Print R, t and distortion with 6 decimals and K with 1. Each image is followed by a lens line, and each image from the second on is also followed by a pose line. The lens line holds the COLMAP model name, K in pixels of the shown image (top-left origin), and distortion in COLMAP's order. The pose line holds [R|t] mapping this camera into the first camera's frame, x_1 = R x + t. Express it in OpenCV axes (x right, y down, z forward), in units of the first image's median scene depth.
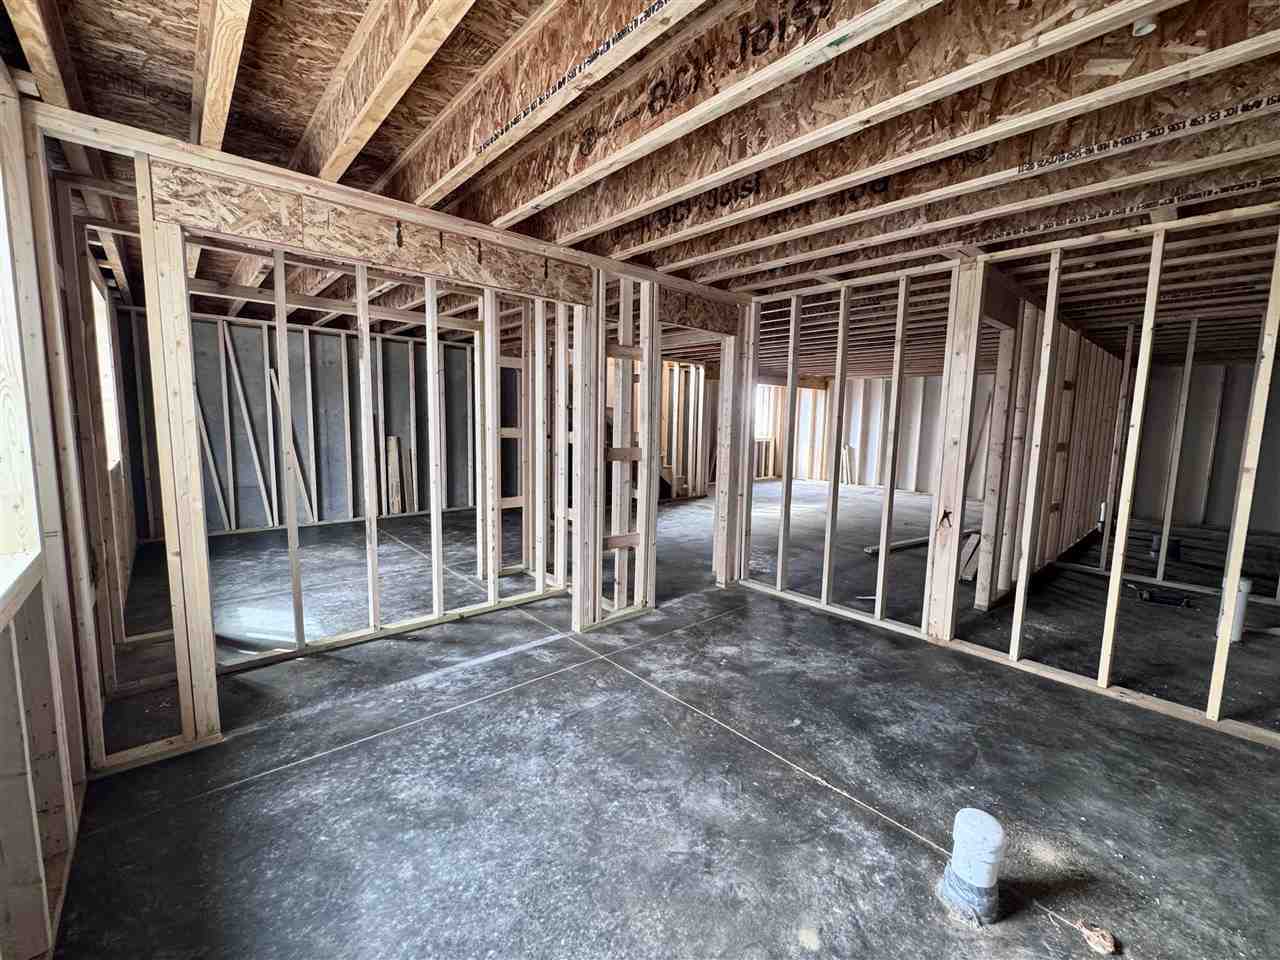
lens RADIAL K [[522.3, 0, 637.3], [0, 522.3, 491.7], [0, 0, 1]] dist [0.002837, 0.000195]
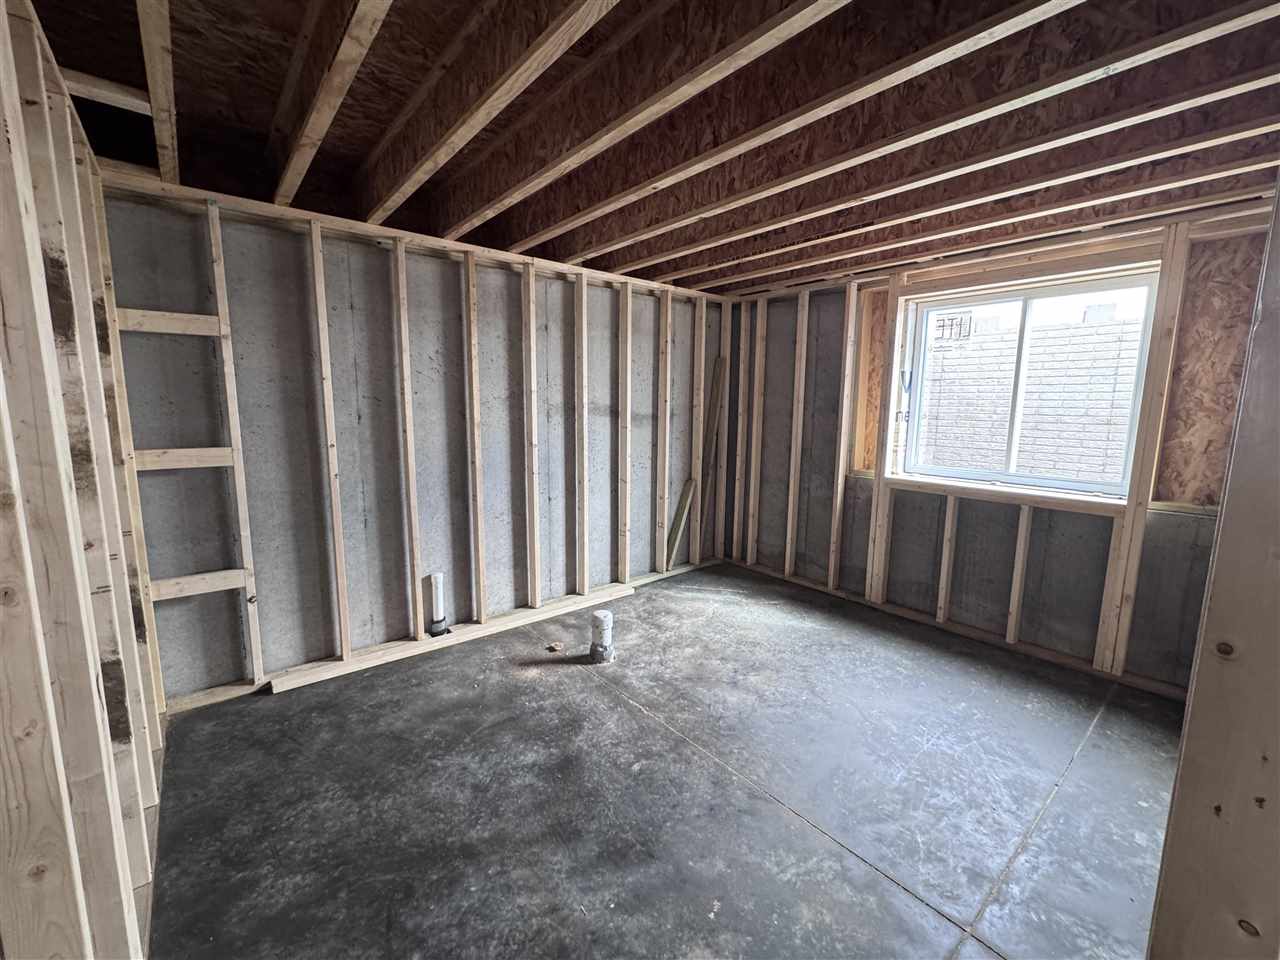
lens RADIAL K [[522.3, 0, 639.9], [0, 522.3, 482.5], [0, 0, 1]] dist [0.002837, 0.000195]
pose [[-0.999167, -0.035285, 0.020521, 0.367551], [-0.028056, 0.958820, 0.282624, -0.315944], [-0.029648, 0.281813, -0.959011, 2.085659]]
